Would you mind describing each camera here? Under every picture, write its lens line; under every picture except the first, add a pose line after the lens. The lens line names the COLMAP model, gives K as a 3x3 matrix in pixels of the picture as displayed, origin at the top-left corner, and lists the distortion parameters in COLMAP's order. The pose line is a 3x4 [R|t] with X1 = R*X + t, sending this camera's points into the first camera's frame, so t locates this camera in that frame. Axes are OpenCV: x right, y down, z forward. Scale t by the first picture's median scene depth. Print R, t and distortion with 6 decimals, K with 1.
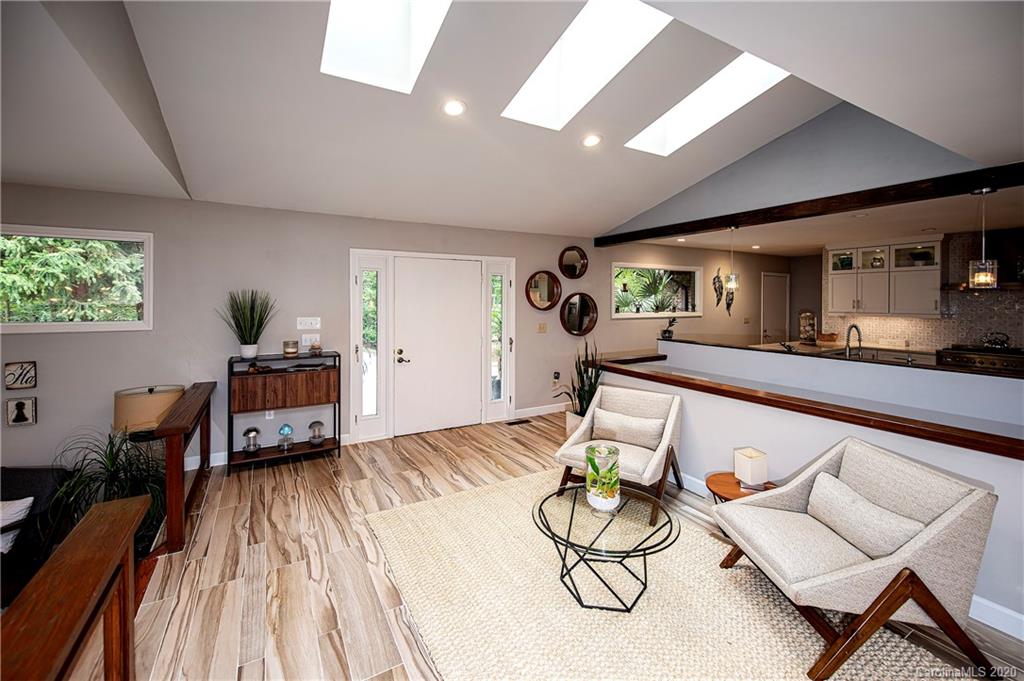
lens RADIAL K [[427.3, 0, 512.8], [0, 427.3, 303.0], [0, 0, 1]] dist [0.000910, 0.000008]
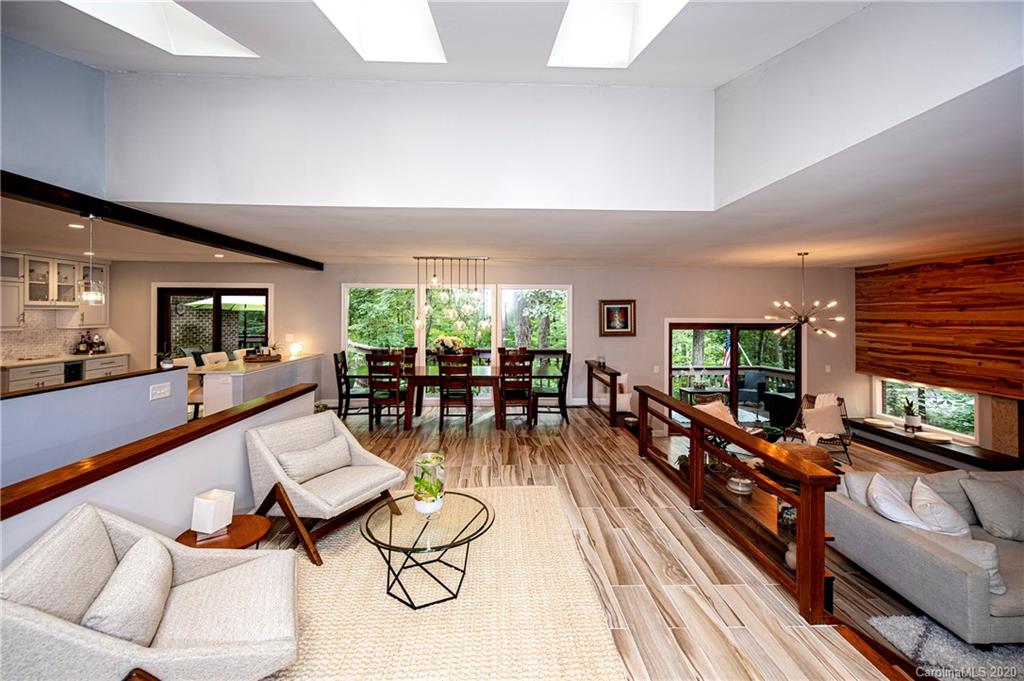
lens RADIAL K [[418.4, 0, 516.4], [0, 418.4, 317.3], [0, 0, 1]] dist [0.000716, 0.000104]
pose [[-0.885836, -0.009174, 0.463907, -0.268929], [-0.003428, 0.999907, 0.013229, -0.015825], [-0.463985, 0.010128, -0.885785, 1.036683]]
